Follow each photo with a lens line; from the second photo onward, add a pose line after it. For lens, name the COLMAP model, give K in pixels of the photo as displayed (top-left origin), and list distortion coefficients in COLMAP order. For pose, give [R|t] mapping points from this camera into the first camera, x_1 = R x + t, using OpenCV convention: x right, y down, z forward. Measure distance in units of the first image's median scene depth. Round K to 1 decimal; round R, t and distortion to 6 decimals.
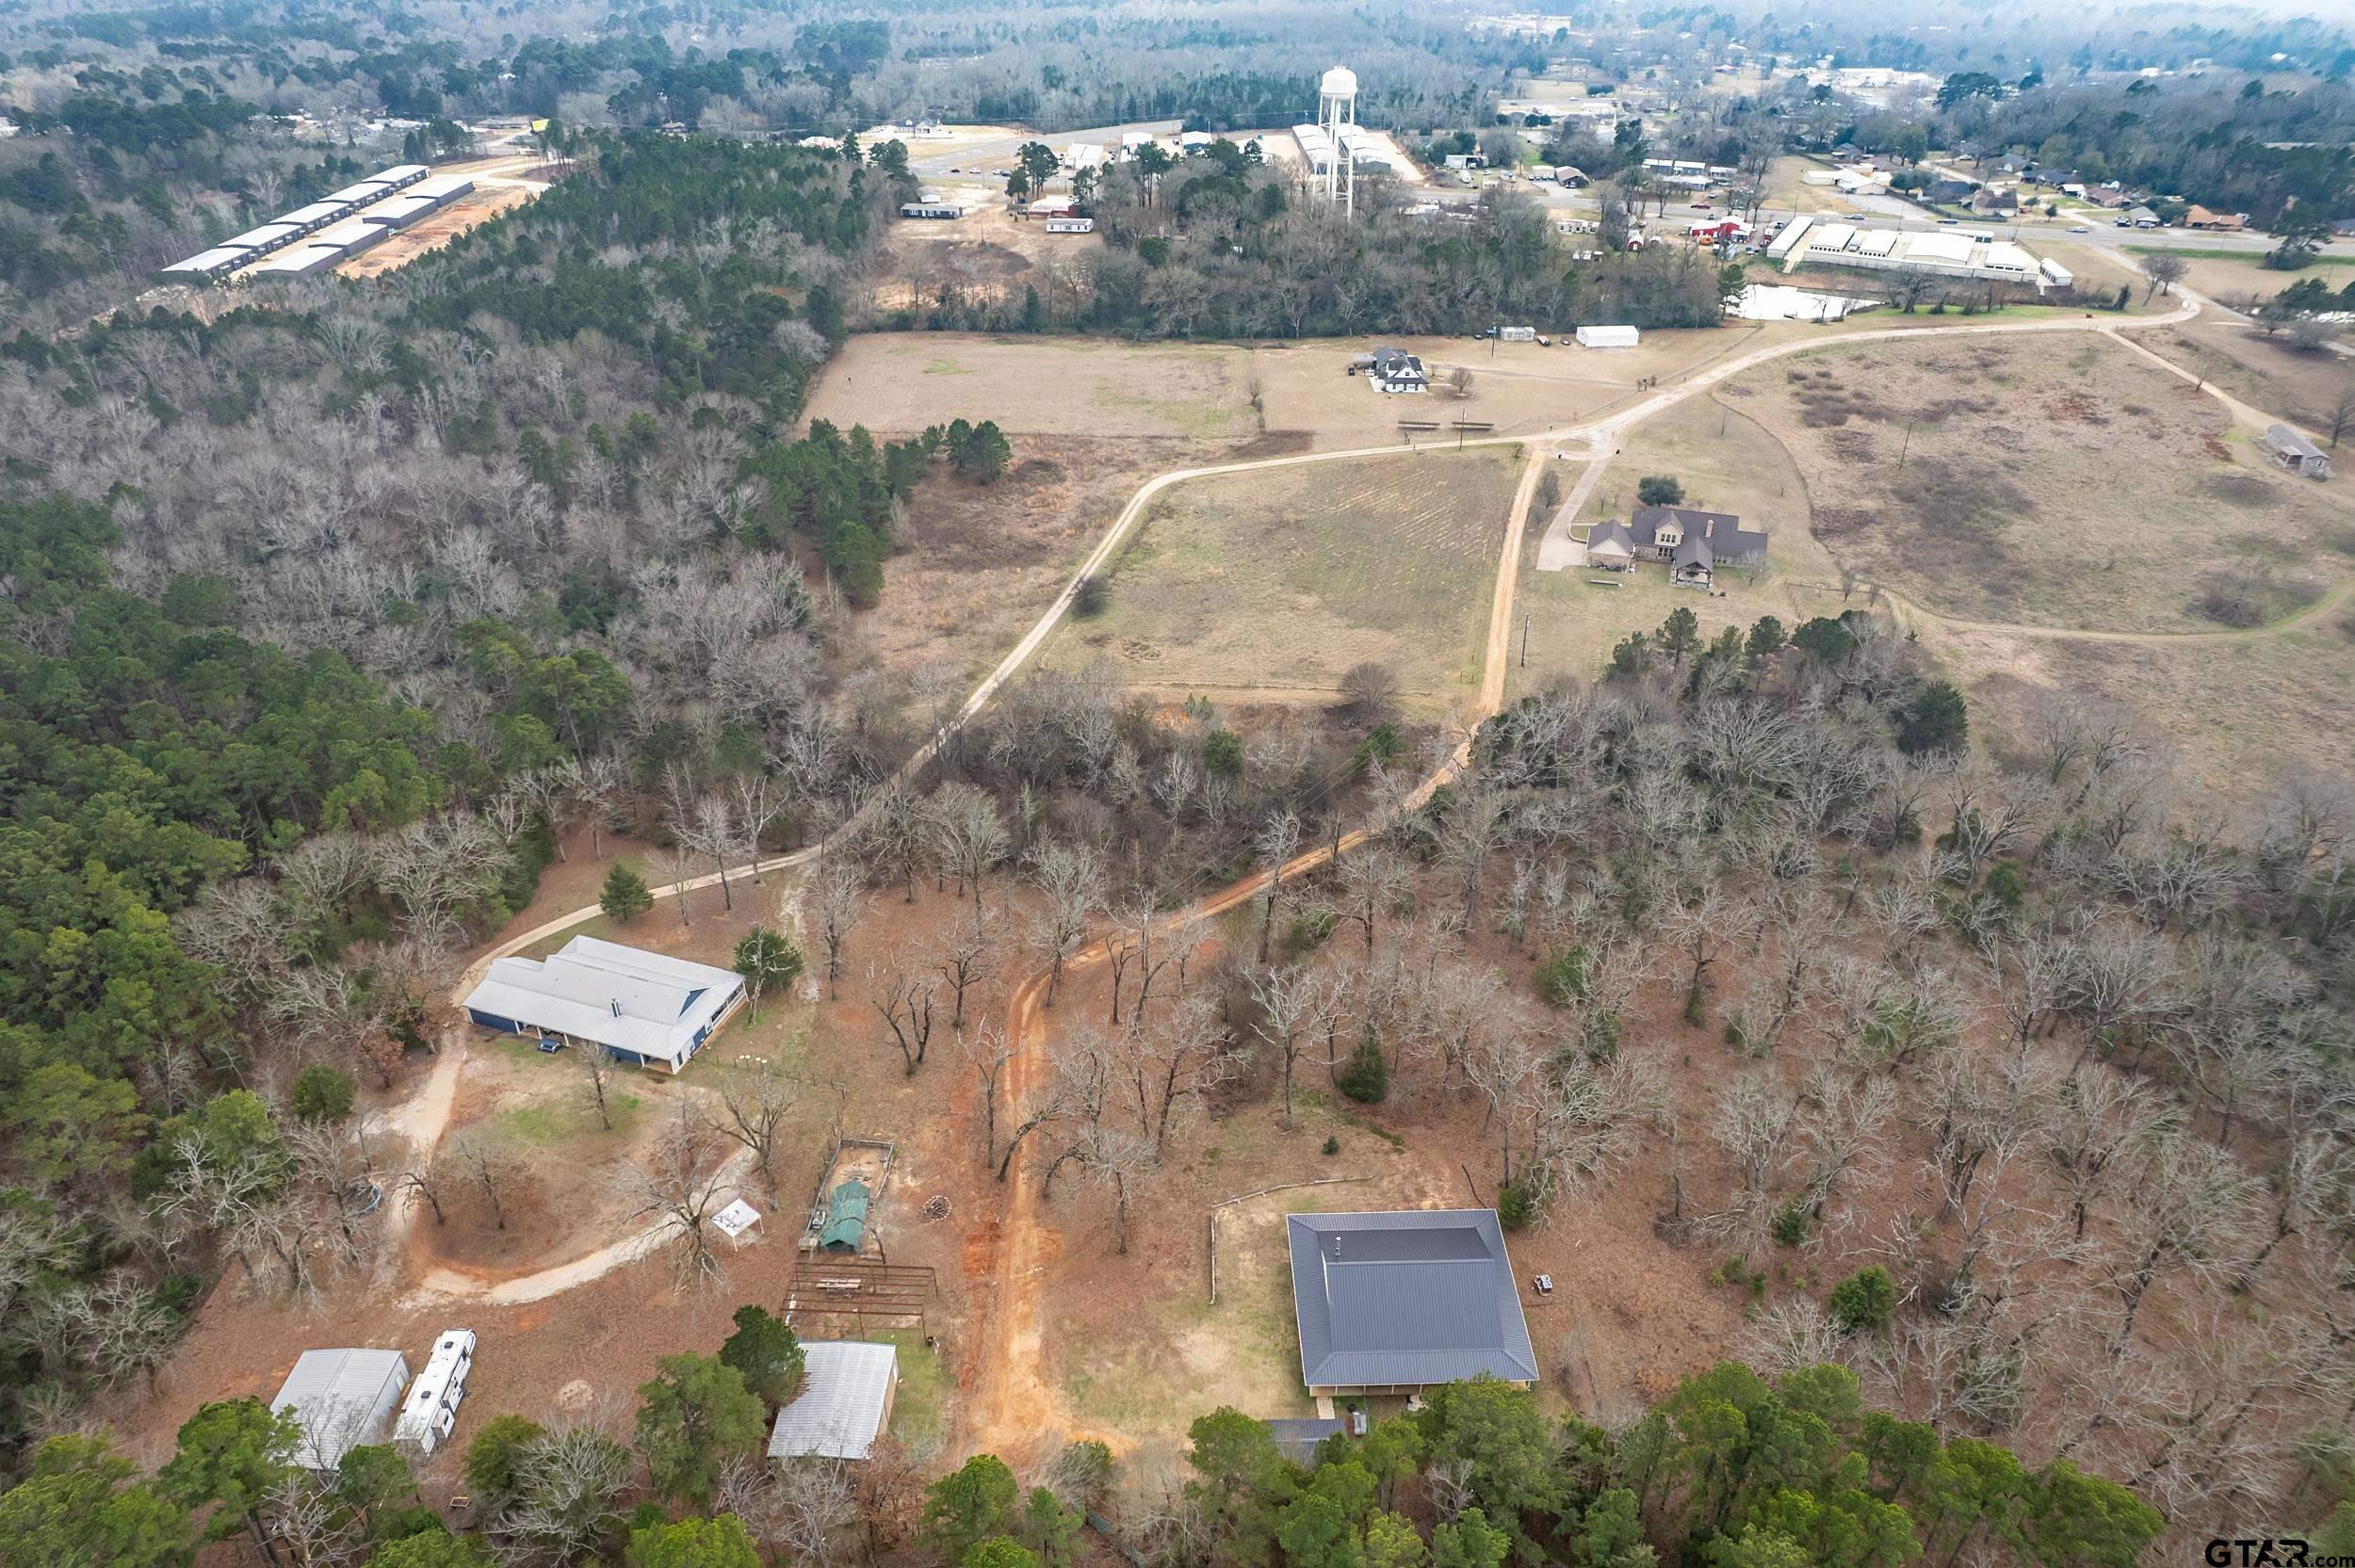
lens RADIAL K [[1524.5, 0, 1181.7], [0, 1524.5, 776.0], [0, 0, 1]] dist [-0.081646, 0.074779]
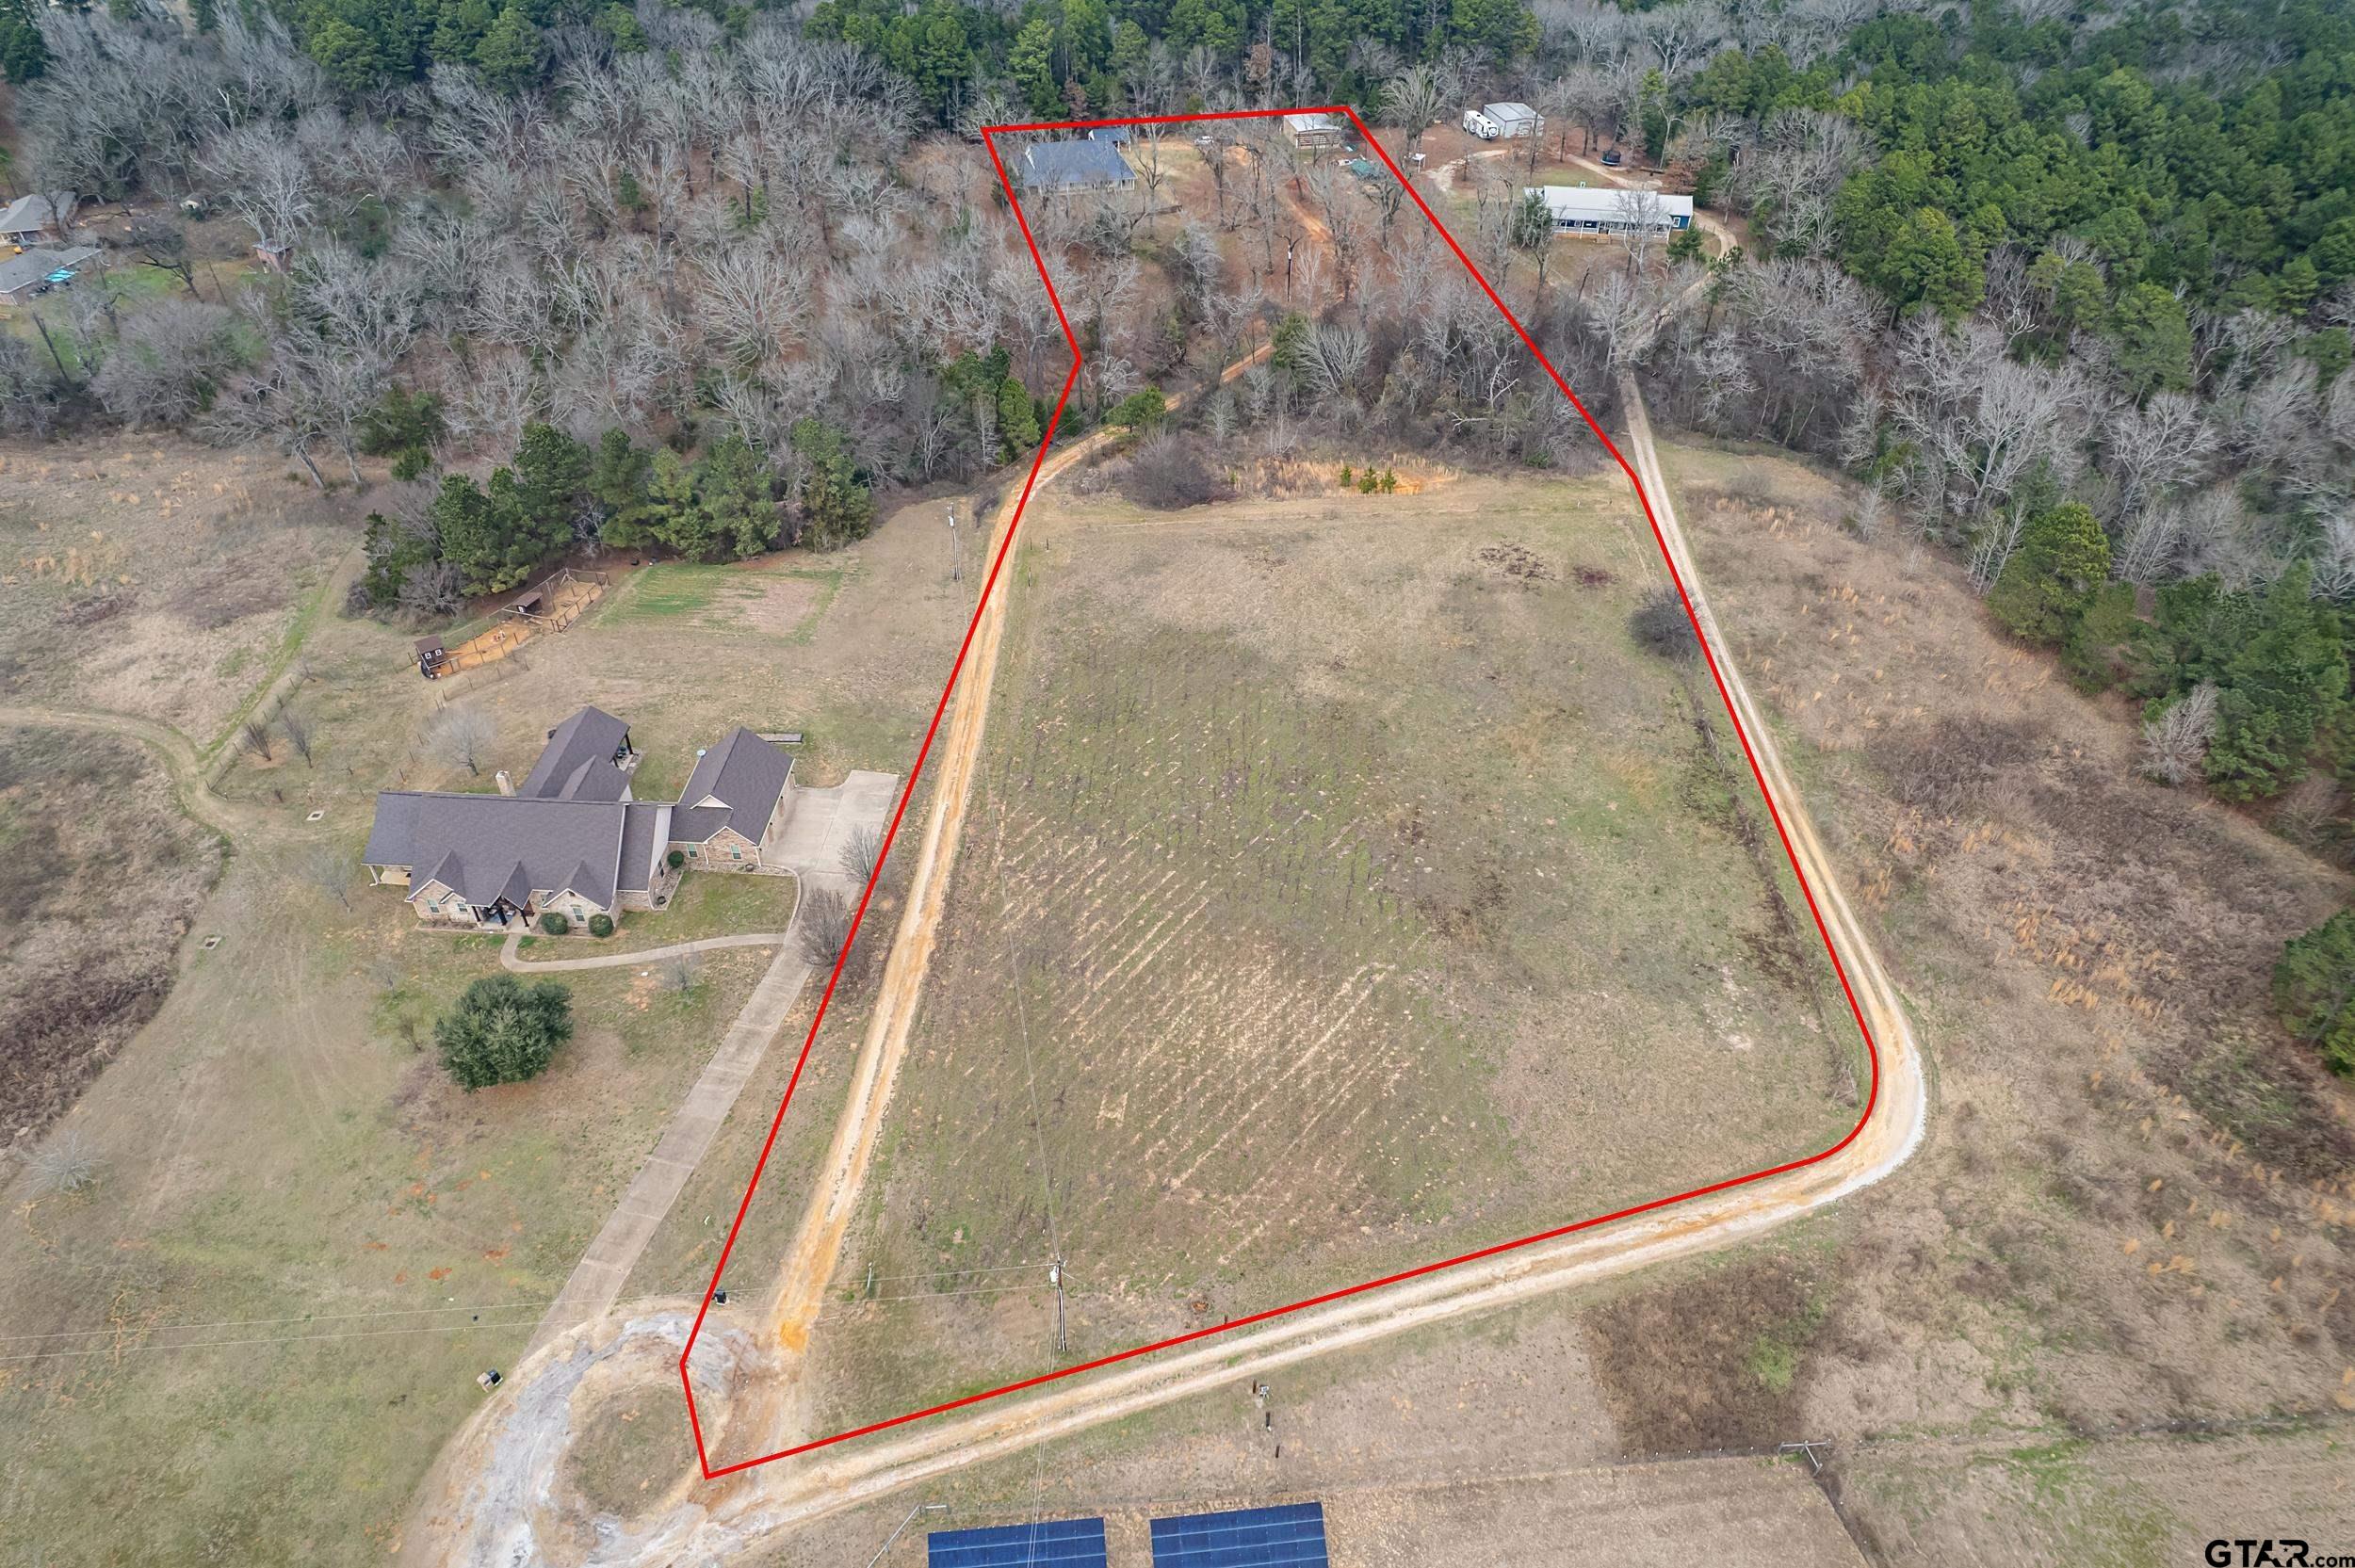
lens RADIAL K [[1524.5, 0, 1181.7], [0, 1524.5, 776.0], [0, 0, 1]] dist [-0.081646, 0.074779]
pose [[-0.972621, 0.137834, -0.187111, 0.184730], [-0.129843, 0.345451, 0.929411, -0.471954], [0.192742, 0.928259, -0.318096, 0.916774]]
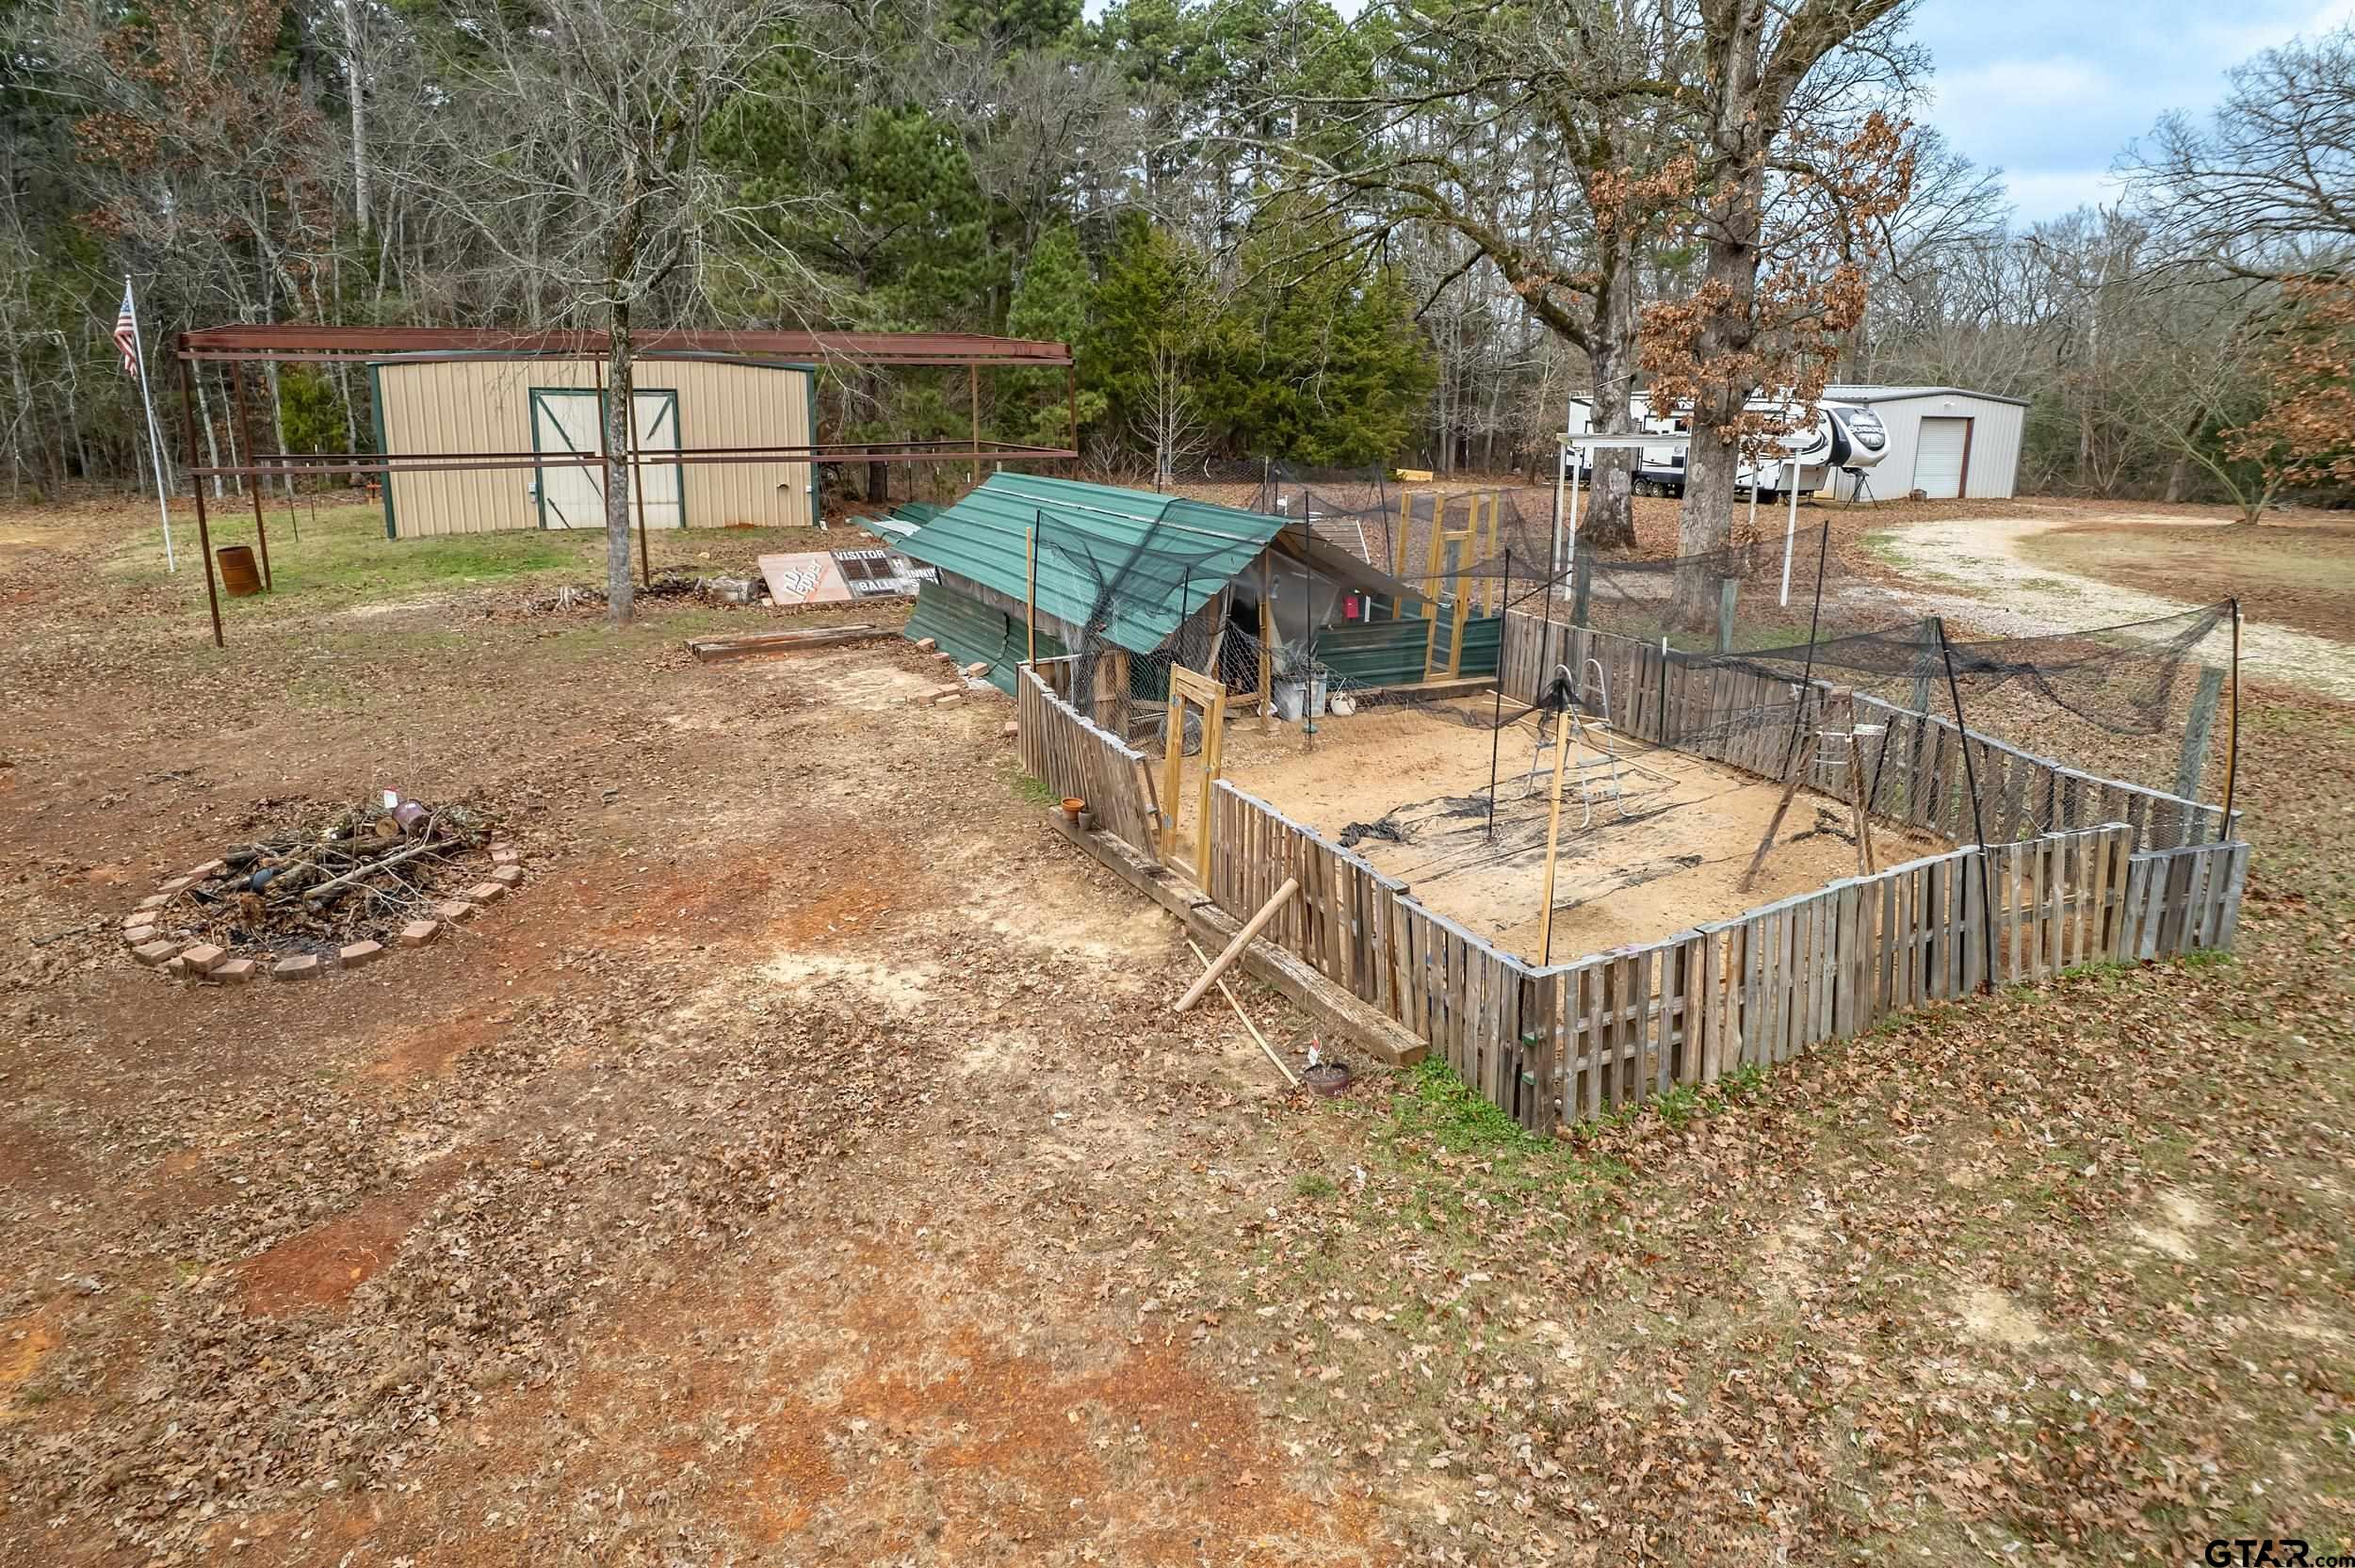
lens RADIAL K [[1524.5, 0, 1181.7], [0, 1524.5, 776.0], [0, 0, 1]] dist [-0.081646, 0.074779]
pose [[-0.886639, 0.109147, -0.449397, -0.069186], [-0.249436, 0.705415, 0.663454, 0.090811], [0.389425, 0.700340, -0.598223, 0.441337]]
